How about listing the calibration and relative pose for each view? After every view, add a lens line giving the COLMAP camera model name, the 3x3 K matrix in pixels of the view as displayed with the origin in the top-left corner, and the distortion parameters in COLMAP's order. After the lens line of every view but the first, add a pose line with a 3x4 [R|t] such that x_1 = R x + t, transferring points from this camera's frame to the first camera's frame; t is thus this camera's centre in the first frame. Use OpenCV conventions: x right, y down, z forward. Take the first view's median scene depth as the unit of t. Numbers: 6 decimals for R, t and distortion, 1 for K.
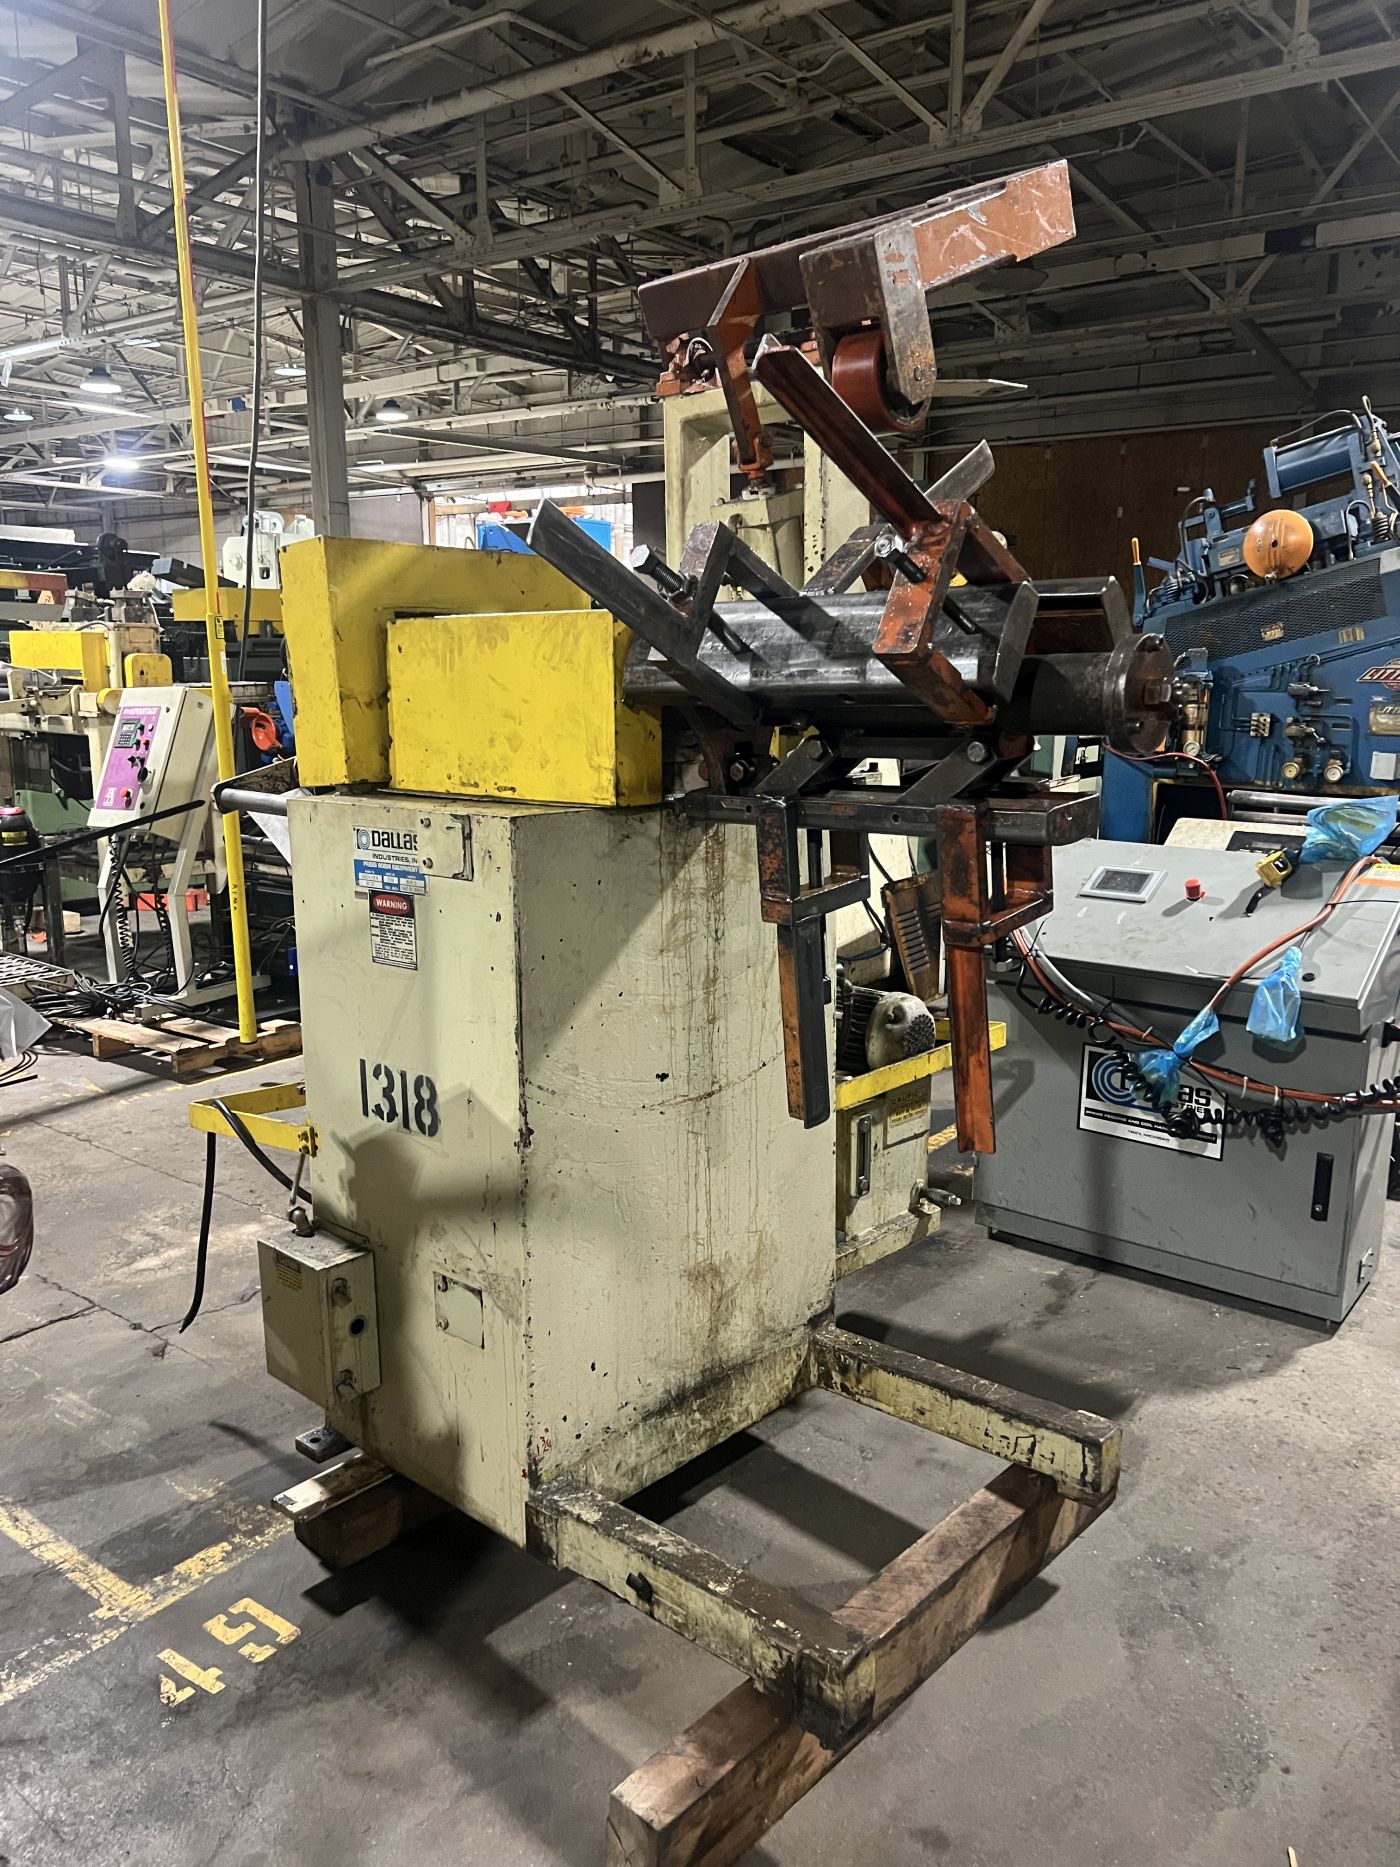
lens RADIAL K [[1410.6, 0, 703.6], [0, 1410.6, 950.7], [0, 0, 1]] dist [0.030481, -0.037110]
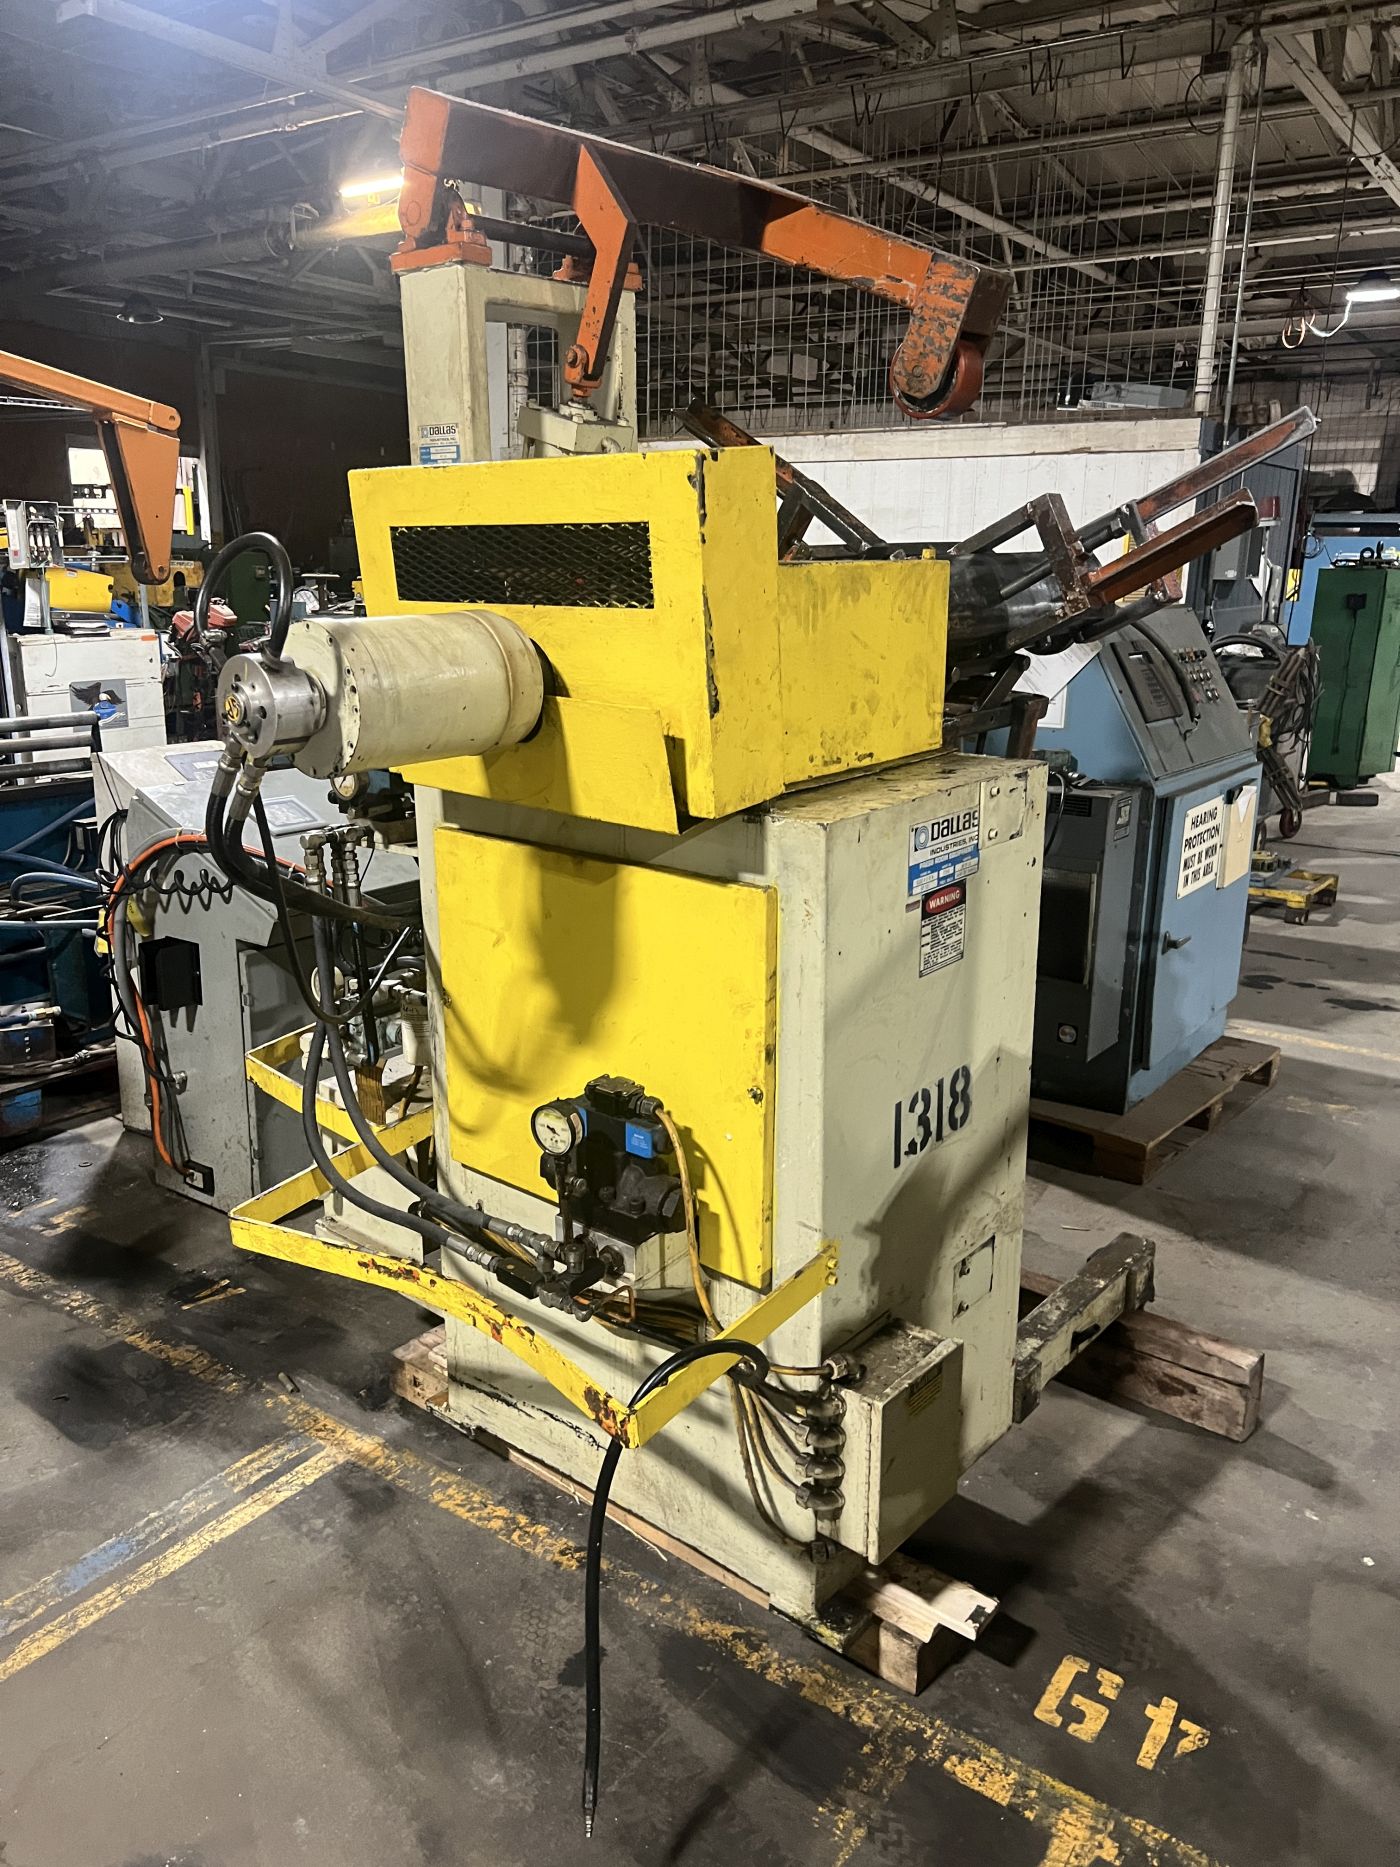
lens RADIAL K [[1410.6, 0, 690.5], [0, 1410.6, 935.5], [0, 0, 1]] dist [0.030481, -0.037110]
pose [[-0.038963, -0.263652, 0.963831, -0.980608], [0.192869, 0.944441, 0.266144, -0.253504], [-0.980451, 0.196263, 0.014052, 1.053601]]
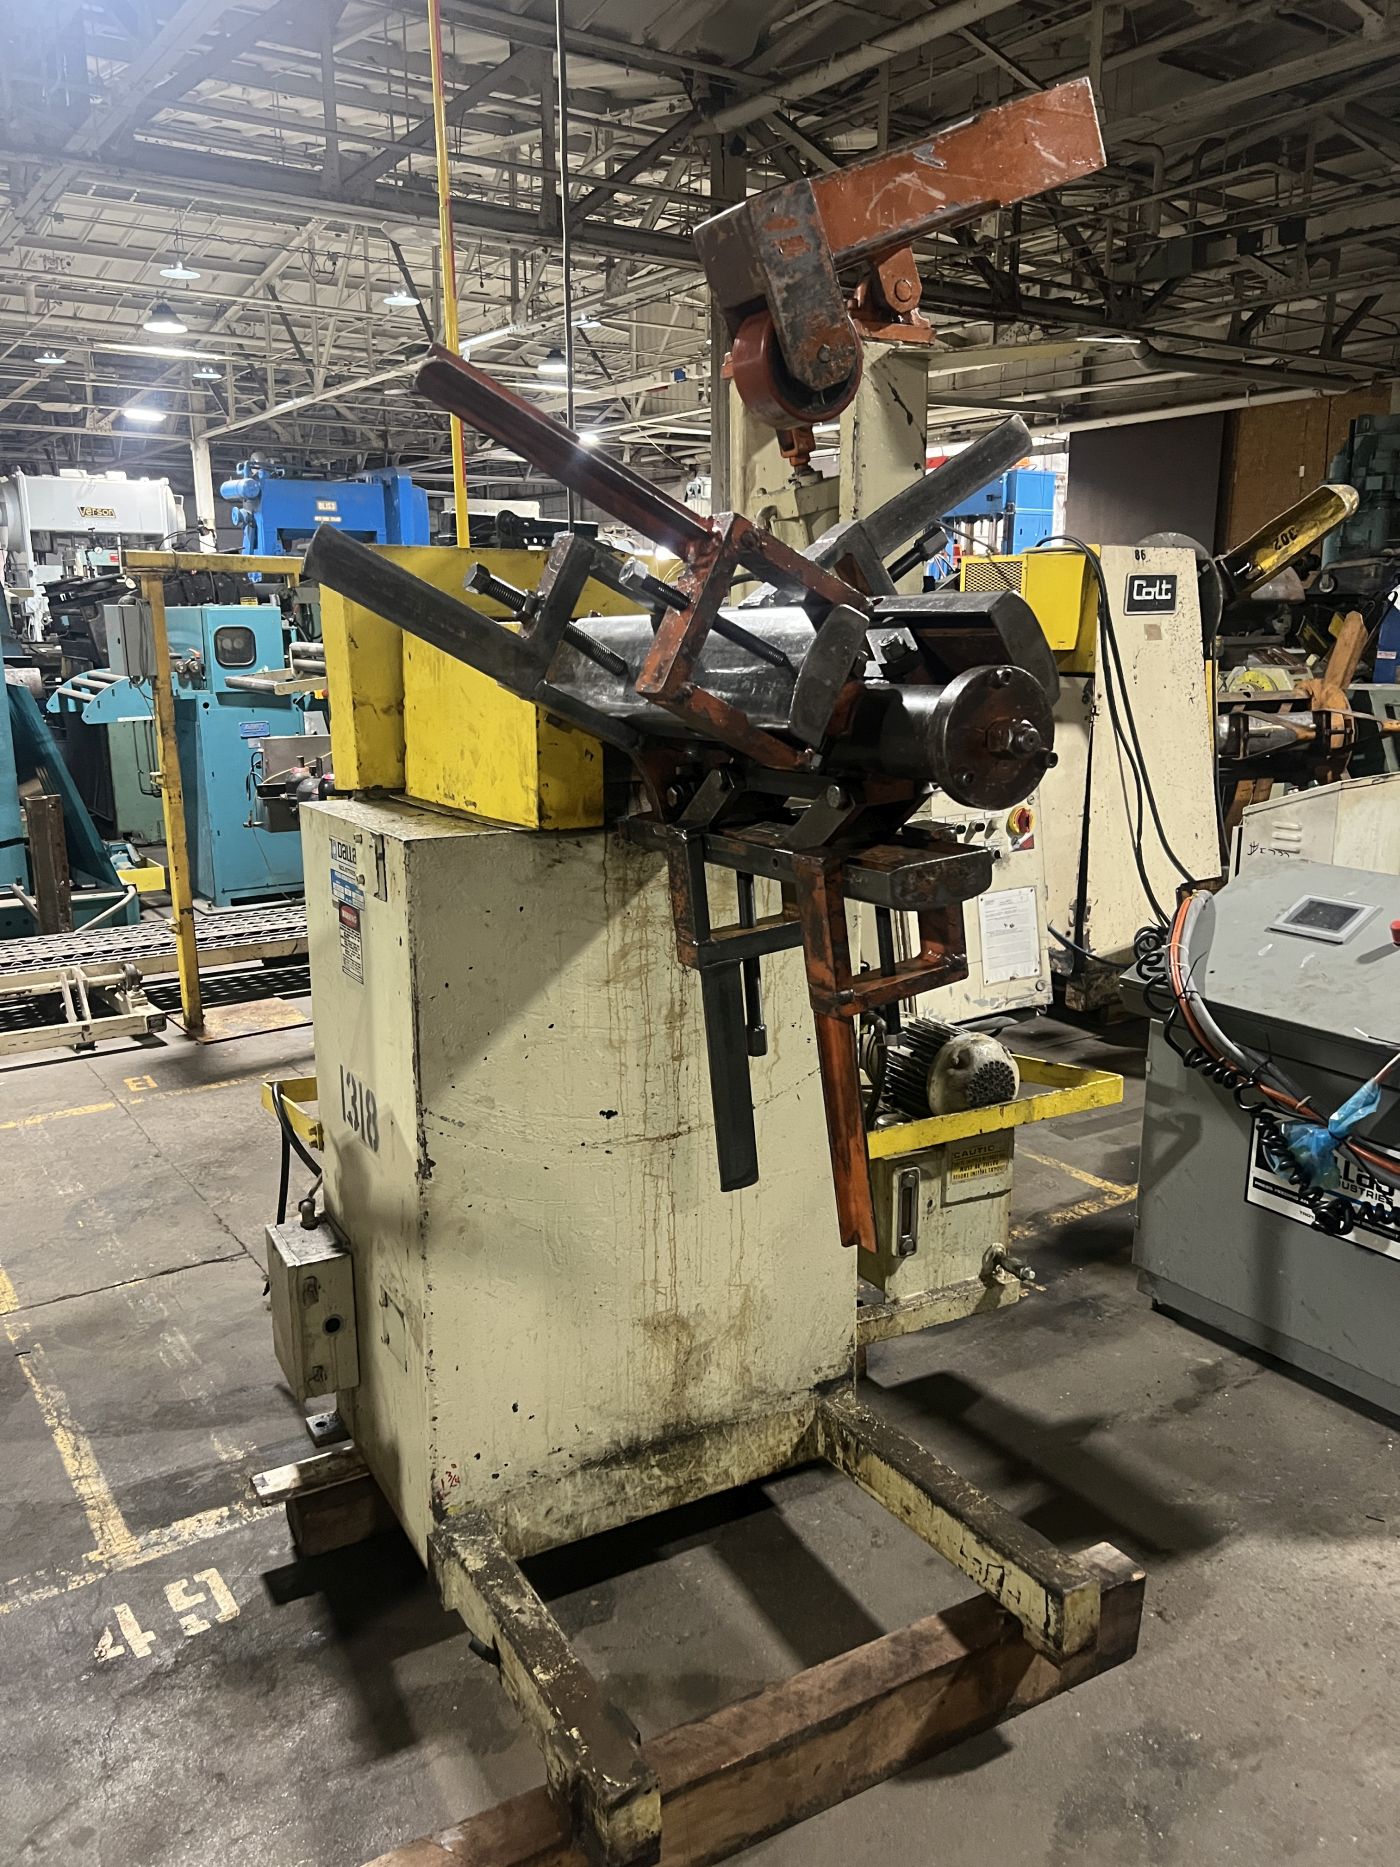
lens RADIAL K [[1410.6, 0, 688.4], [0, 1410.6, 935.2], [0, 0, 1]] dist [0.030481, -0.037110]
pose [[0.947297, 0.064521, -0.313793, 0.294244], [-0.058337, 0.997874, 0.029070, -0.057598], [0.315001, -0.009232, 0.949046, 0.116714]]
